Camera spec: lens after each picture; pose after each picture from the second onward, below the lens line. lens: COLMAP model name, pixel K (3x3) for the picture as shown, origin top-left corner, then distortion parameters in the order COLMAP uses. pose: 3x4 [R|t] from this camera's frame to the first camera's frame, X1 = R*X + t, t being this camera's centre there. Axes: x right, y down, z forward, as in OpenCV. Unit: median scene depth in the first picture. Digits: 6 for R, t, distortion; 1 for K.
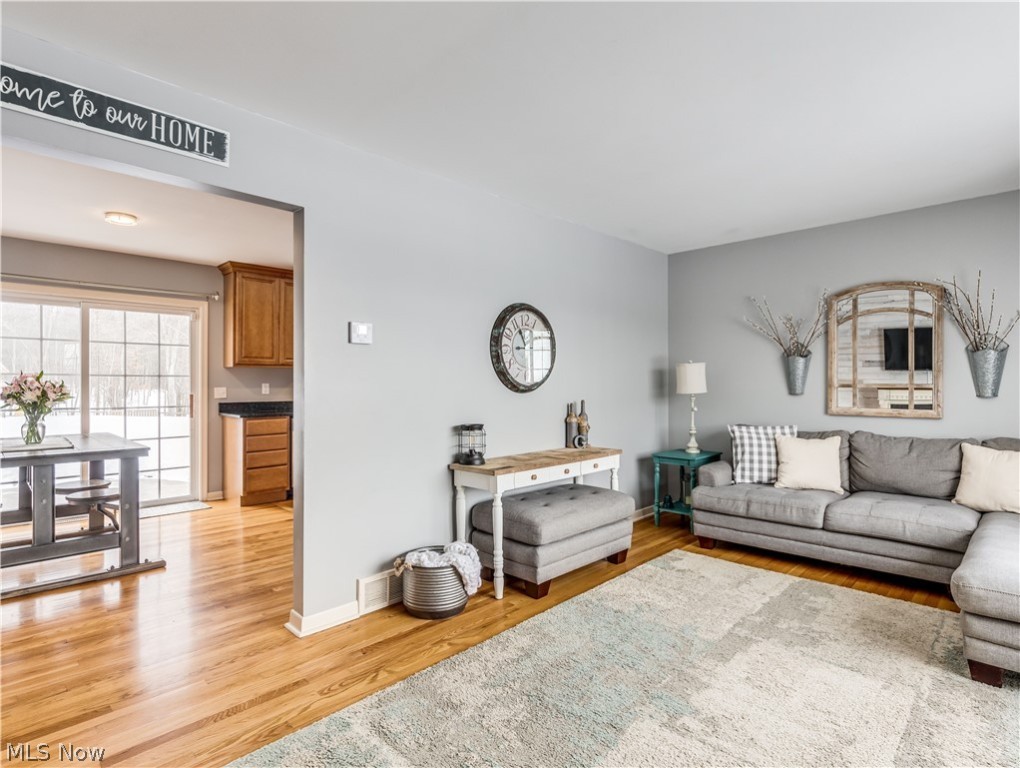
lens RADIAL K [[532.1, 0, 510.0], [0, 532.1, 384.0], [0, 0, 1]] dist [-0.000669, 0.000071]
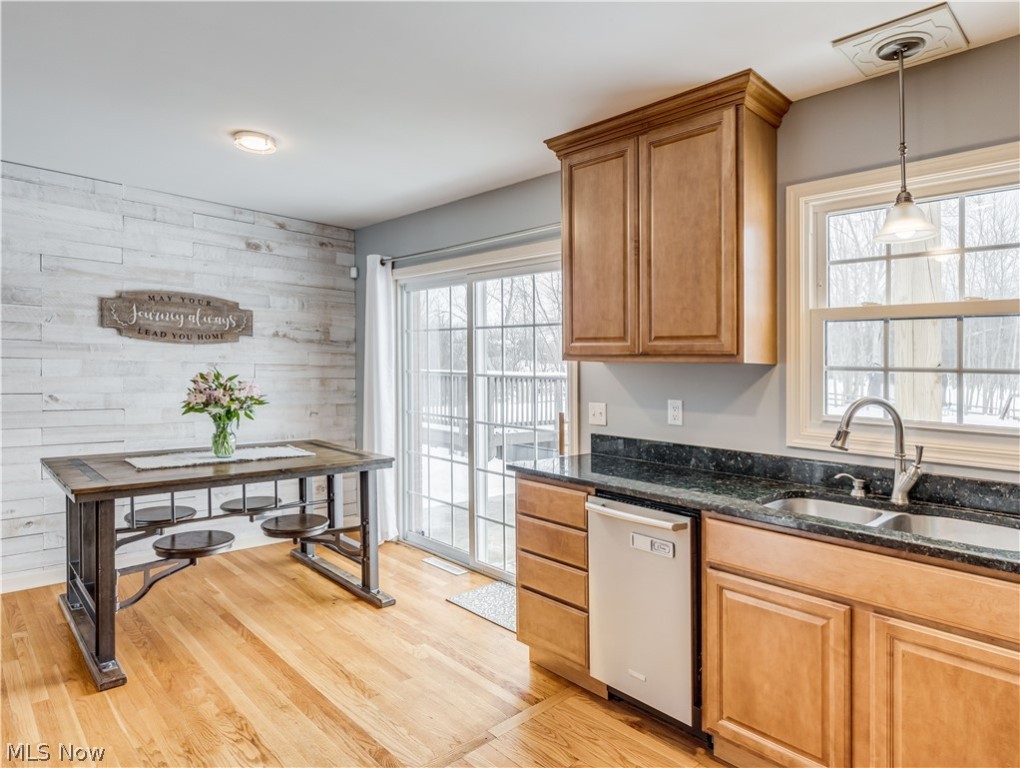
lens RADIAL K [[617.7, 0, 510.0], [0, 617.7, 384.0], [0, 0, 1]] dist [0.000877, 0.000023]
pose [[-0.037551, 0.023135, -0.999027, 0.035362], [-0.025660, 0.999380, 0.024107, -0.023393], [0.998965, 0.026540, -0.036934, 0.953221]]
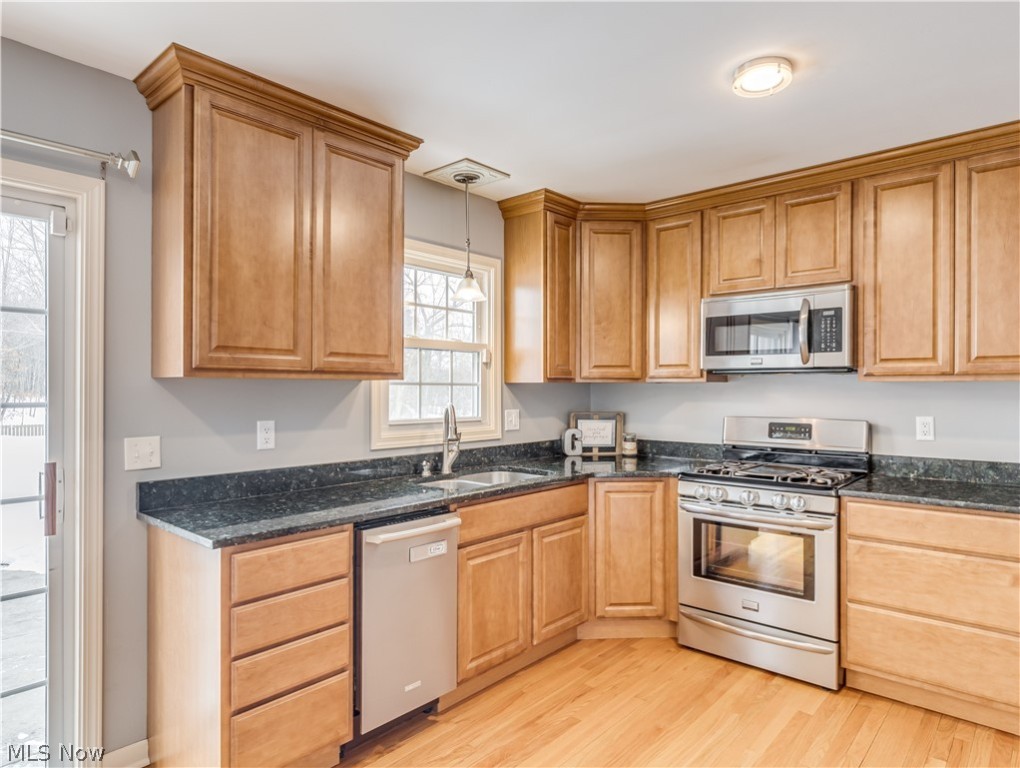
lens RADIAL K [[617.7, 0, 510.0], [0, 617.7, 384.0], [0, 0, 1]] dist [0.000877, 0.000023]
pose [[0.998574, -0.003557, 0.053266, -0.333802], [0.004168, 0.999927, -0.011357, -0.022644], [-0.053222, 0.011563, 0.998516, 0.598532]]
